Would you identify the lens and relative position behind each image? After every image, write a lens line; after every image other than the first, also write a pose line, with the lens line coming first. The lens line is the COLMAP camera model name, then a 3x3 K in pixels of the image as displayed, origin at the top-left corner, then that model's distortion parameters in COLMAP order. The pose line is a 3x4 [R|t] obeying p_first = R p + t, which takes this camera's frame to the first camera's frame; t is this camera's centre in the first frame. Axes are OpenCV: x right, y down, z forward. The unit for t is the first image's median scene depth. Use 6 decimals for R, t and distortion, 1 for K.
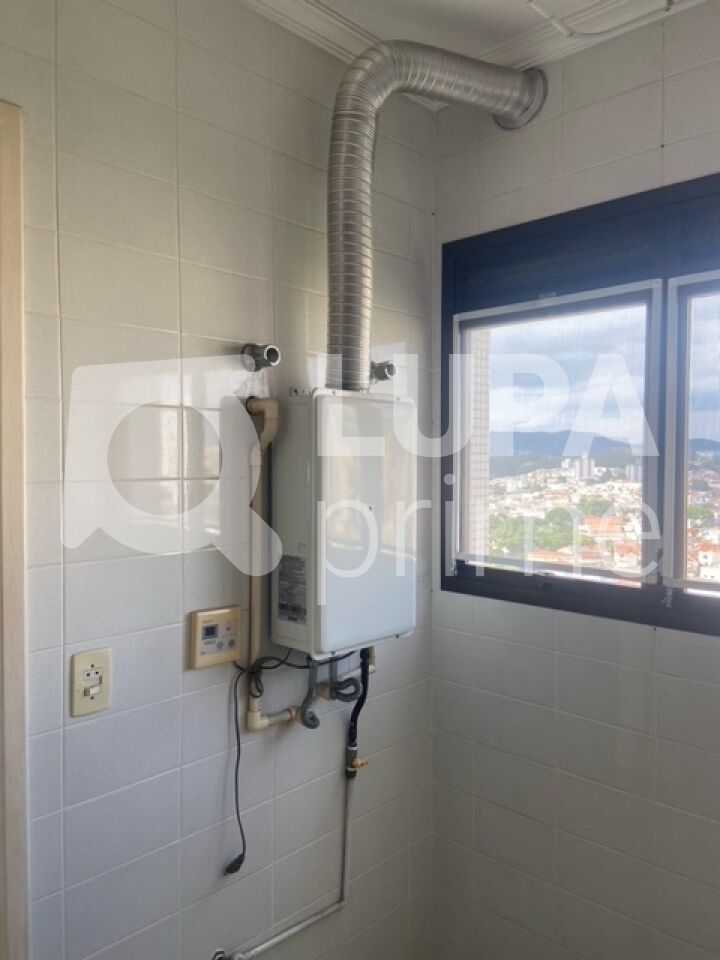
lens RADIAL K [[722.5, 0, 360.0], [0, 722.5, 480.0], [0, 0, 1]] dist [0.014555, -0.007444]
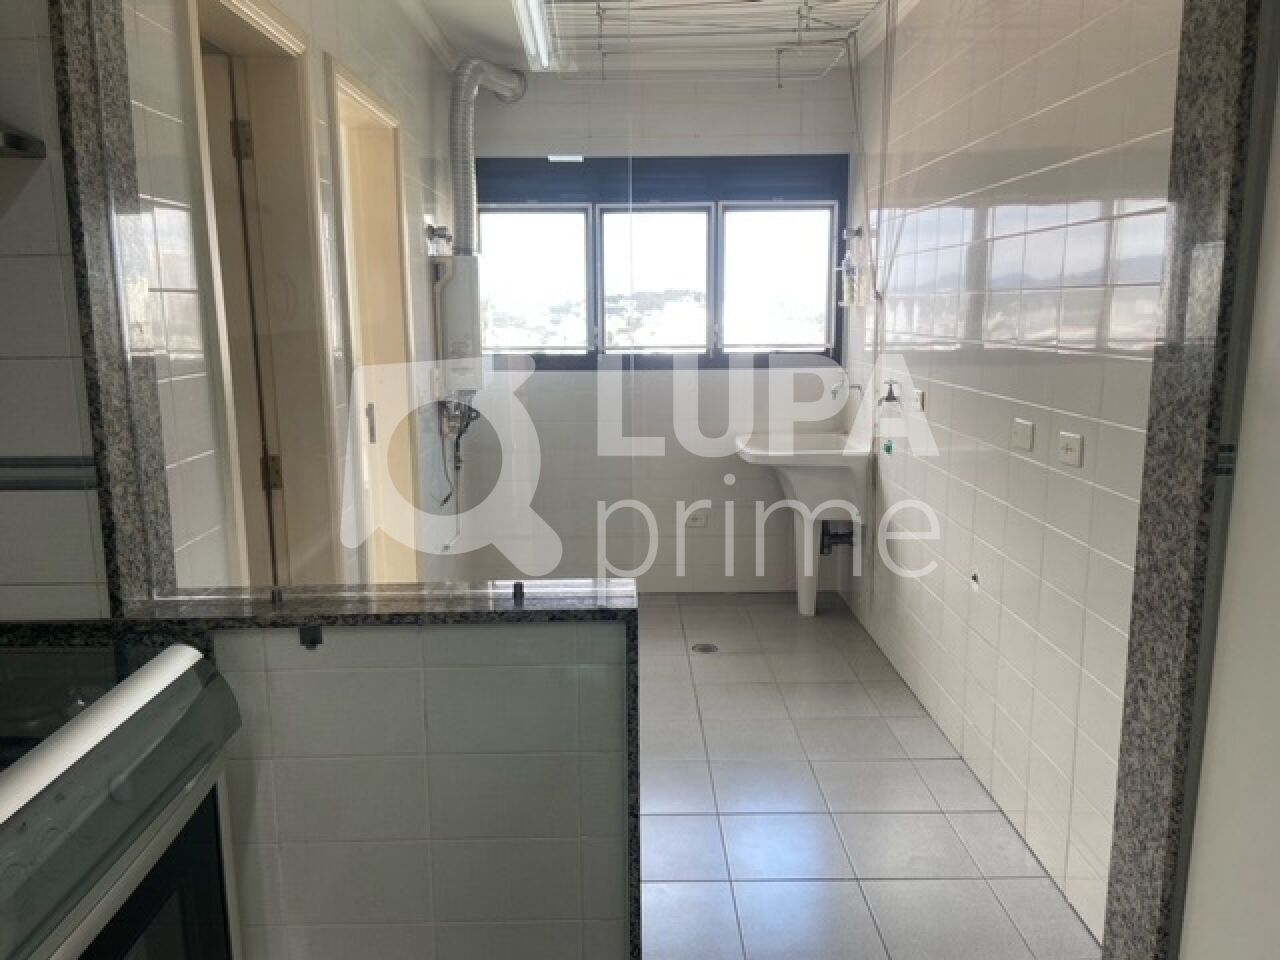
lens RADIAL K [[963.4, 0, 640.0], [0, 963.4, 480.0], [0, 0, 1]] dist [0.014555, -0.007444]
pose [[0.701972, -0.131277, 0.700001, -1.483194], [0.023619, 0.986616, 0.161342, 0.063656], [-0.711813, -0.096725, 0.695677, -1.074814]]
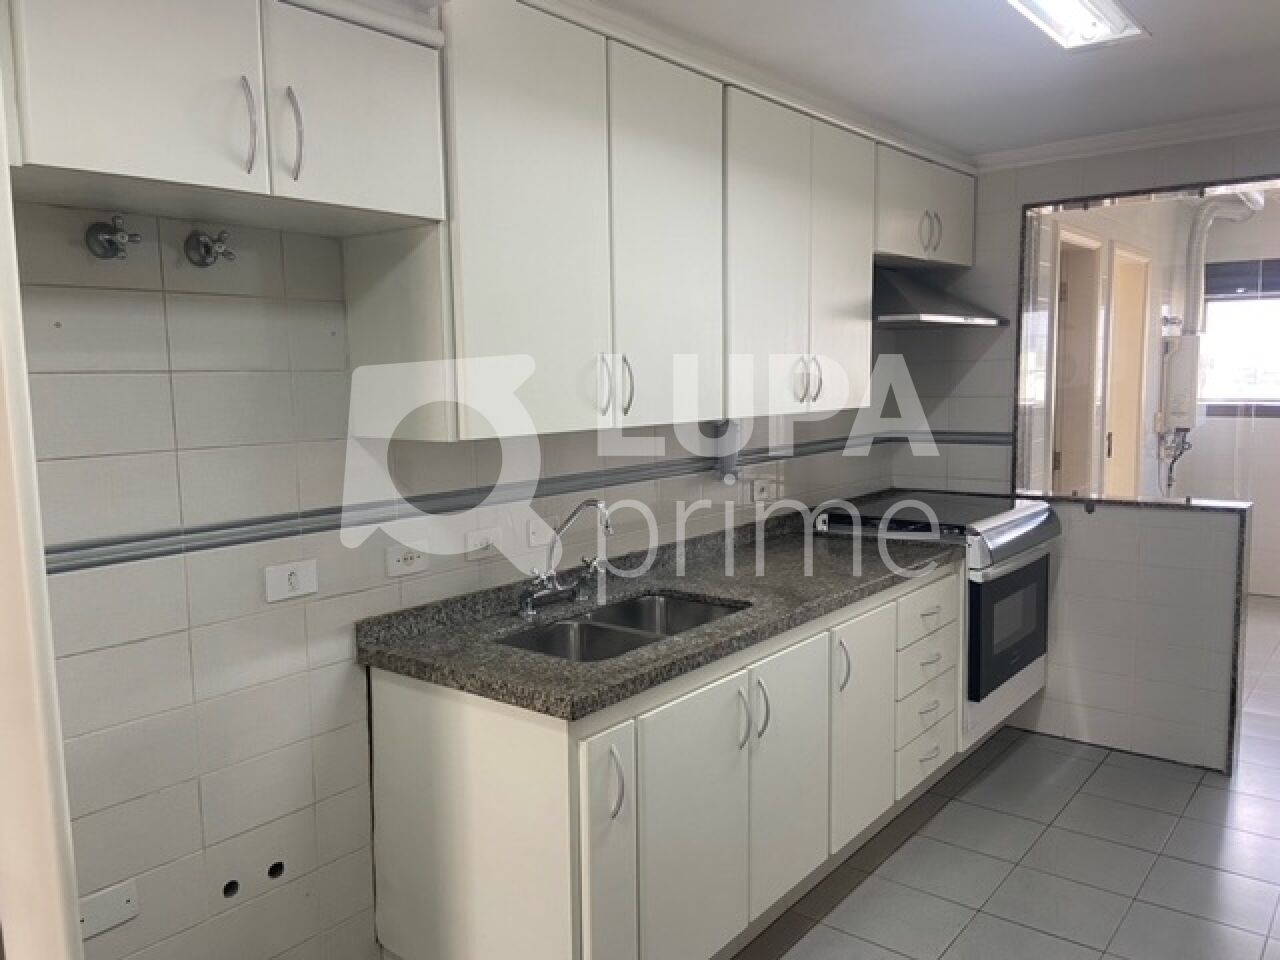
lens RADIAL K [[963.4, 0, 640.0], [0, 963.4, 480.0], [0, 0, 1]] dist [0.014555, -0.007444]
pose [[0.996116, -0.021500, 0.085381, -2.293454], [0.013476, 0.995531, 0.093466, 0.054427], [-0.087009, -0.091952, 0.991955, -2.335732]]
